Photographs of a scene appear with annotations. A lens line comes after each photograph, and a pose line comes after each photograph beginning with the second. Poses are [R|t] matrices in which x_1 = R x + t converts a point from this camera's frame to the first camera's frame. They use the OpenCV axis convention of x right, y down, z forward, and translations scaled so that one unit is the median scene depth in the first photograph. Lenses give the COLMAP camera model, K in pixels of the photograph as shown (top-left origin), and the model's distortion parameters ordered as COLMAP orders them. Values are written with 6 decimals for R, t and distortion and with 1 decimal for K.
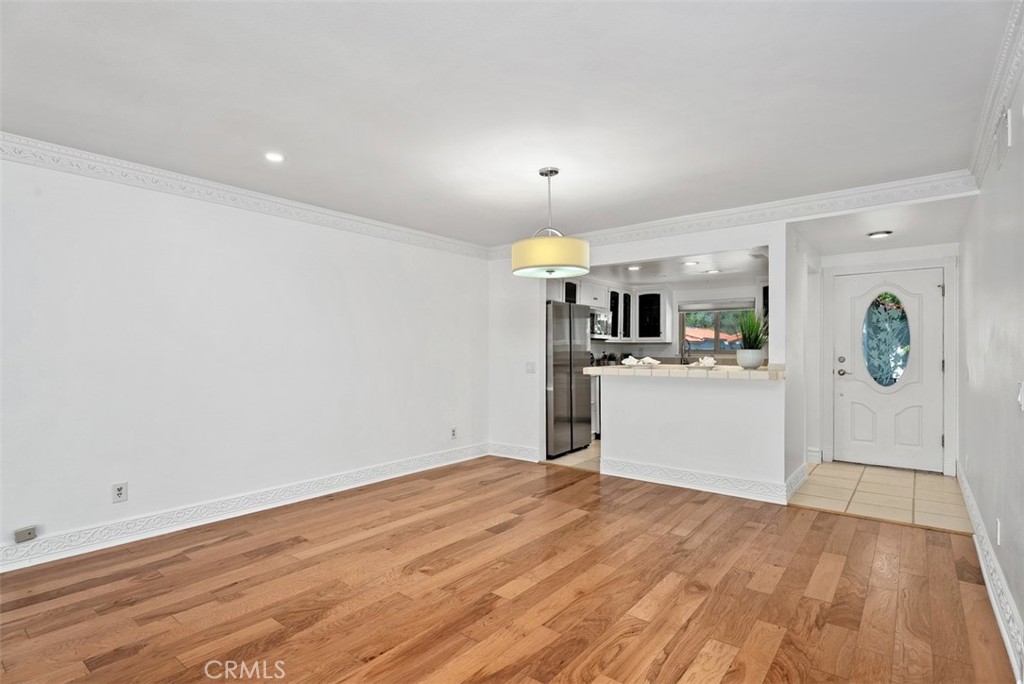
lens RADIAL K [[510.1, 0, 512.0], [0, 510.1, 342.0], [0, 0, 1]] dist [0.000270, 0.000020]
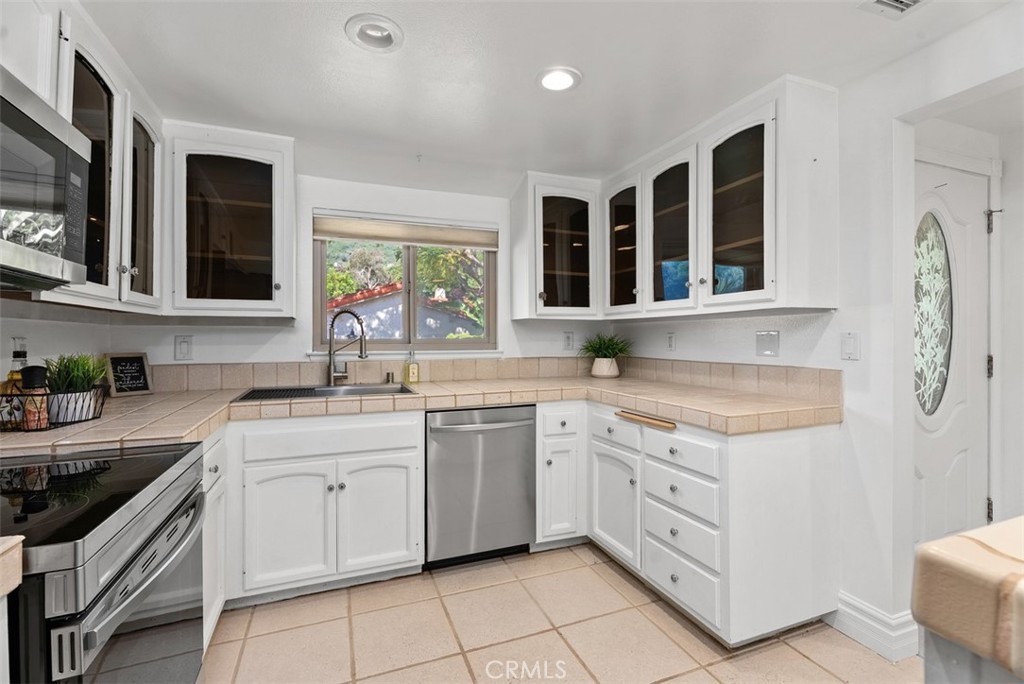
lens RADIAL K [[461.7, 0, 512.0], [0, 461.7, 342.0], [0, 0, 1]] dist [0.000804, 0.000299]
pose [[0.502915, -0.009228, 0.864287, 0.117992], [-0.007662, 0.999856, 0.015134, 0.010998], [-0.864302, -0.014233, 0.502772, 0.730484]]
